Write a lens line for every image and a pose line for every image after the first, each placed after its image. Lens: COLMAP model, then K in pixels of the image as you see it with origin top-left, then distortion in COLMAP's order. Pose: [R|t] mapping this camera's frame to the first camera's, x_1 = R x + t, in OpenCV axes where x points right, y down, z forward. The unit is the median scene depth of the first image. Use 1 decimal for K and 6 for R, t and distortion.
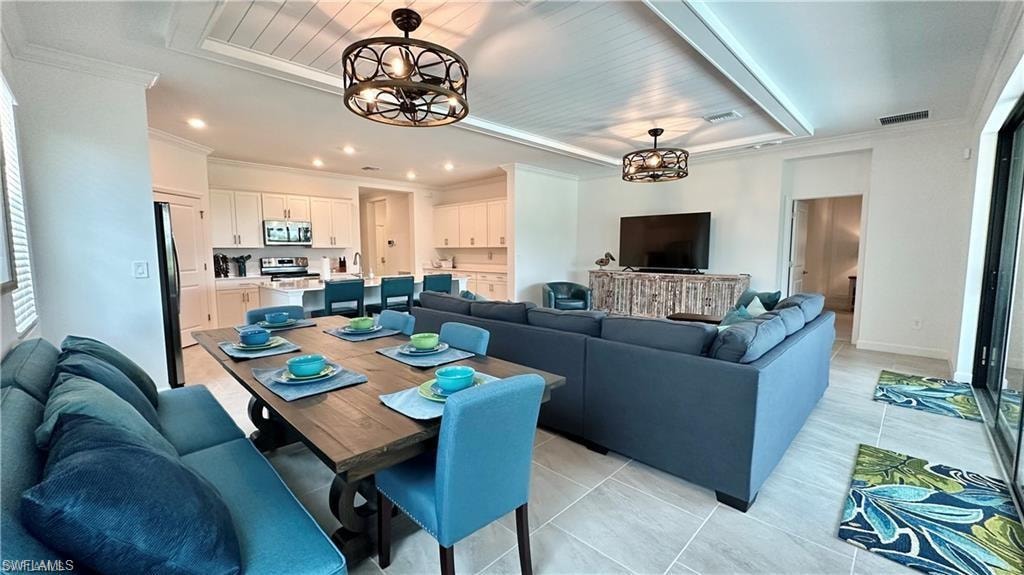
lens RADIAL K [[408.9, 0, 509.2], [0, 408.9, 288.8], [0, 0, 1]] dist [0.001375, 0.000330]
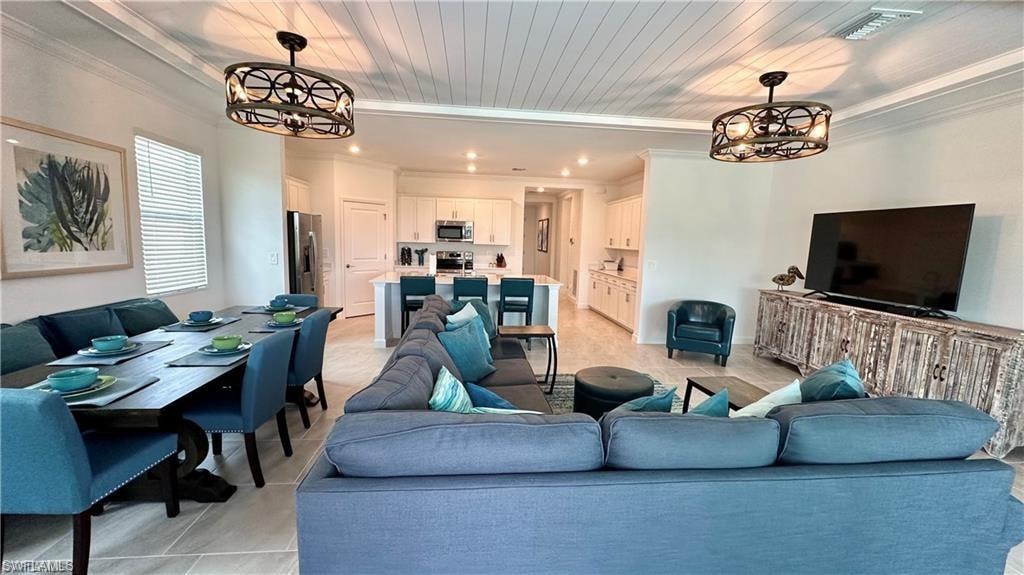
lens RADIAL K [[408.9, 0, 509.8], [0, 408.9, 289.5], [0, 0, 1]] dist [0.001375, 0.000330]
pose [[0.770570, 0.104917, -0.628661, 0.345670], [-0.093072, 0.994308, 0.051857, -0.046974], [0.630523, 0.018551, 0.775949, 0.205023]]
